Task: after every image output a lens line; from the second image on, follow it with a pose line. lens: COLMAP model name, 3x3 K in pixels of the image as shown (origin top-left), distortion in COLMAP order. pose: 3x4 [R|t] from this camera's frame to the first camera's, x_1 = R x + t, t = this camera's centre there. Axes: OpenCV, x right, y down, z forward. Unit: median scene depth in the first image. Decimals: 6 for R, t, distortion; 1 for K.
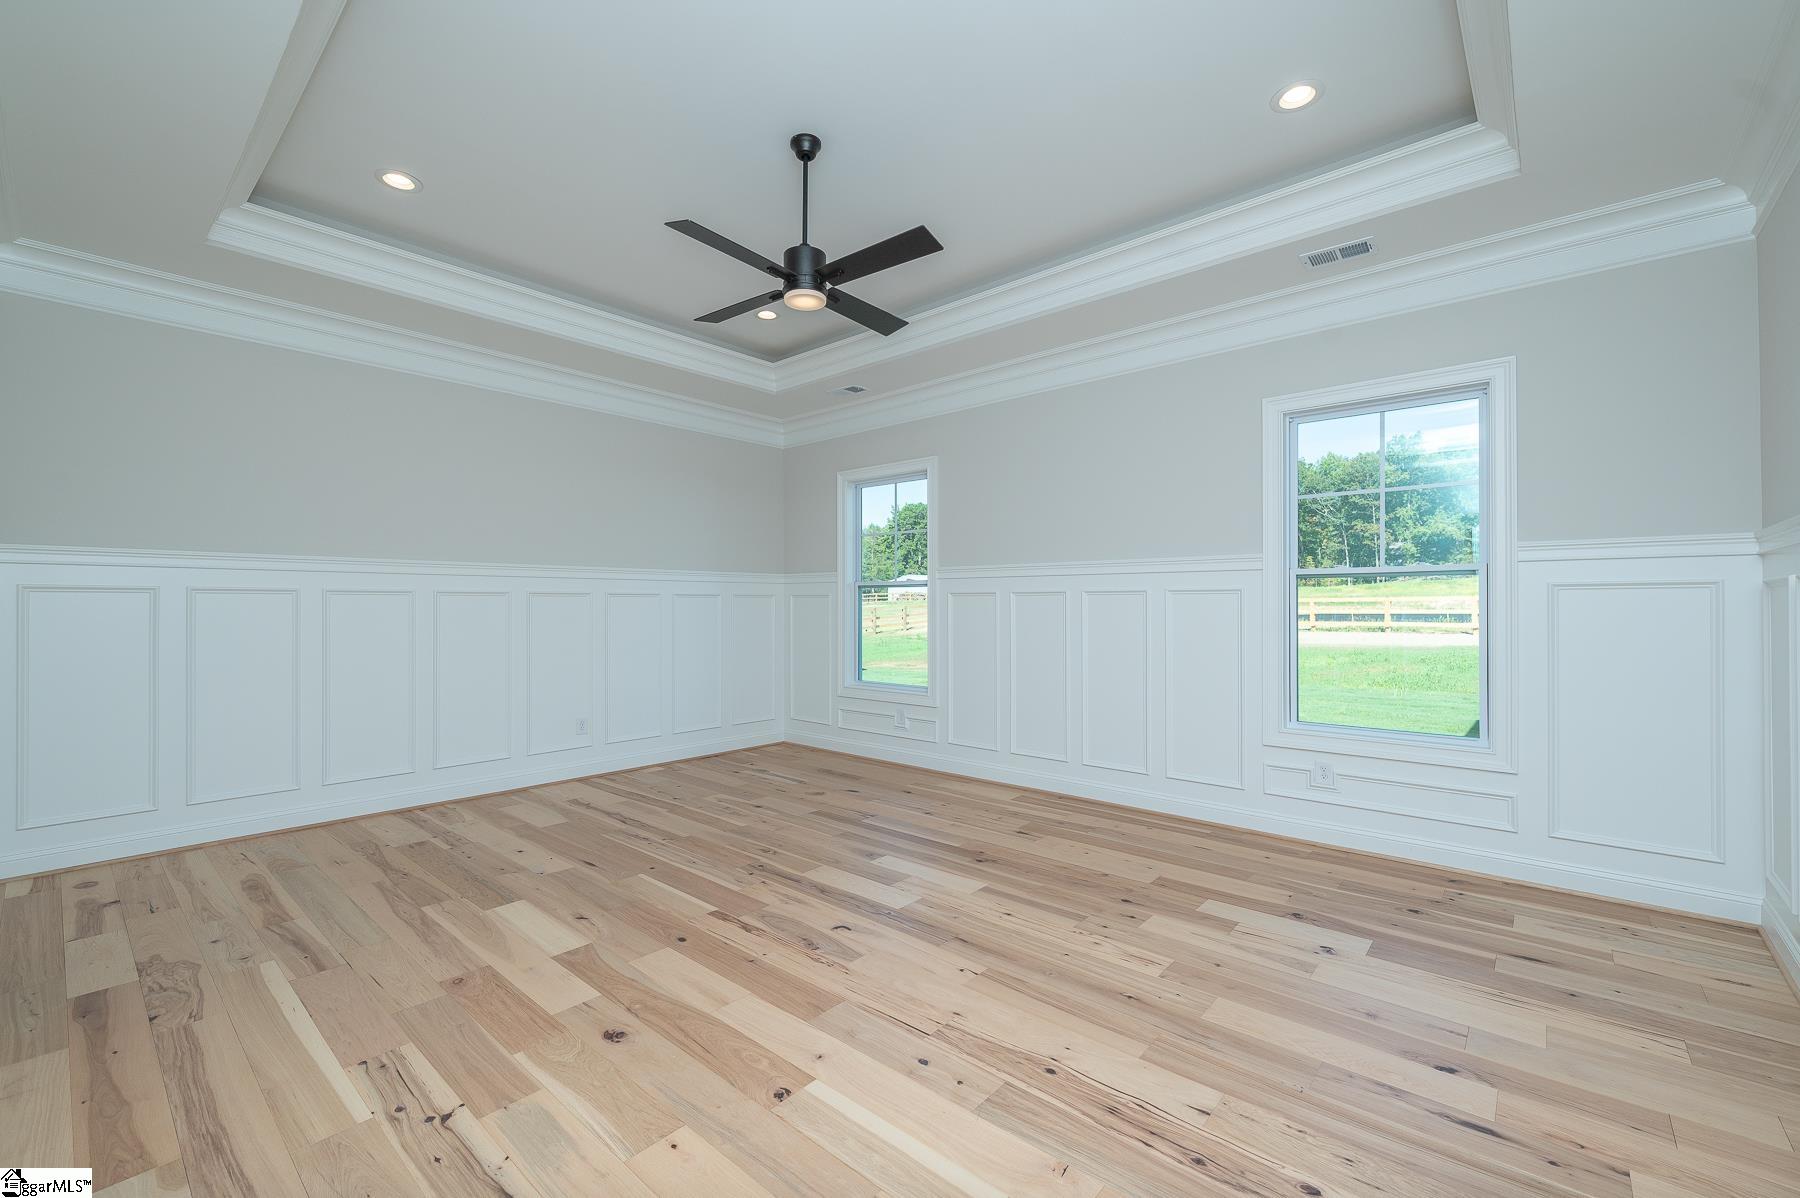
lens RADIAL K [[729.1, 0, 897.5], [0, 729.1, 598.0], [0, 0, 1]] dist [0.000114, 0.000267]
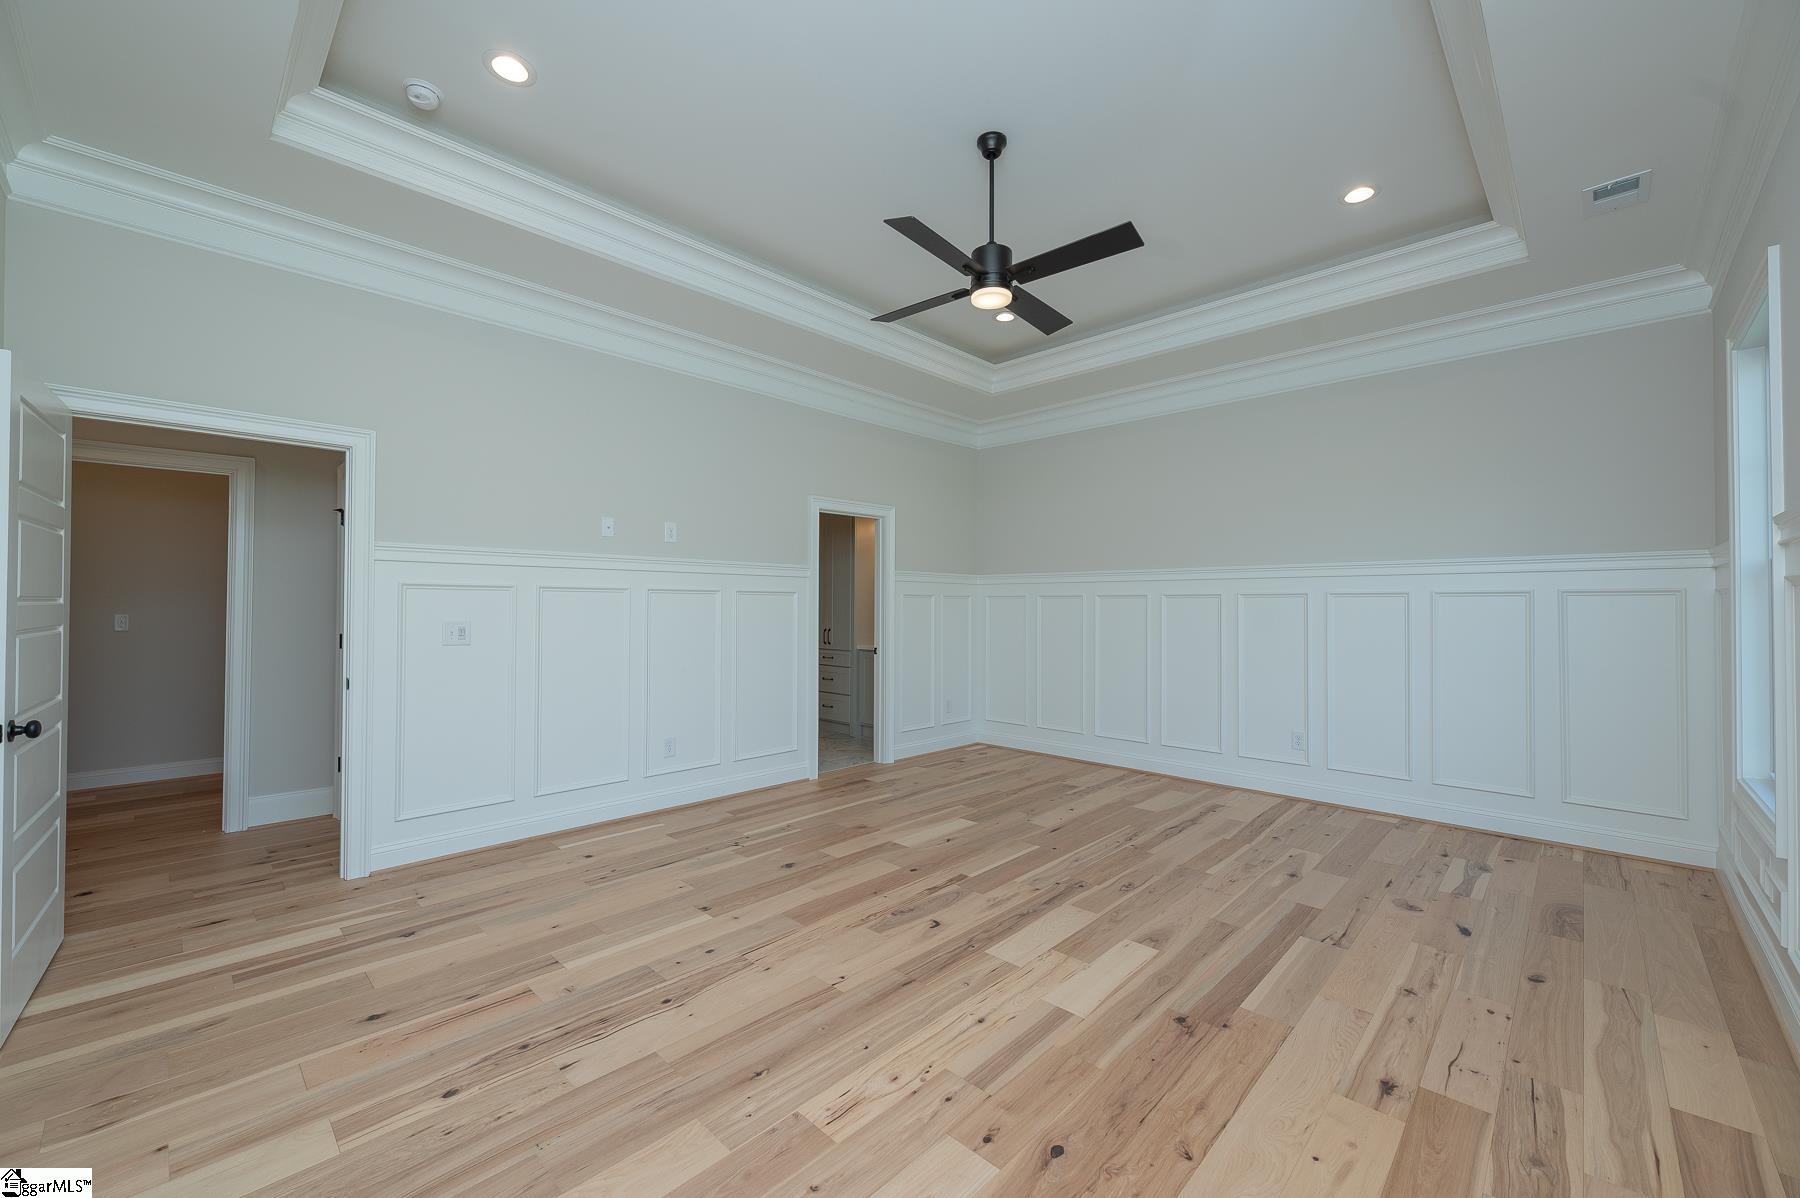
lens RADIAL K [[729.1, 0, 897.5], [0, 729.1, 598.0], [0, 0, 1]] dist [0.000114, 0.000267]
pose [[-0.051666, -0.011490, -0.998598, 0.852375], [0.006836, 0.999906, -0.011859, -0.001139], [0.998641, -0.007439, -0.051583, 0.880201]]
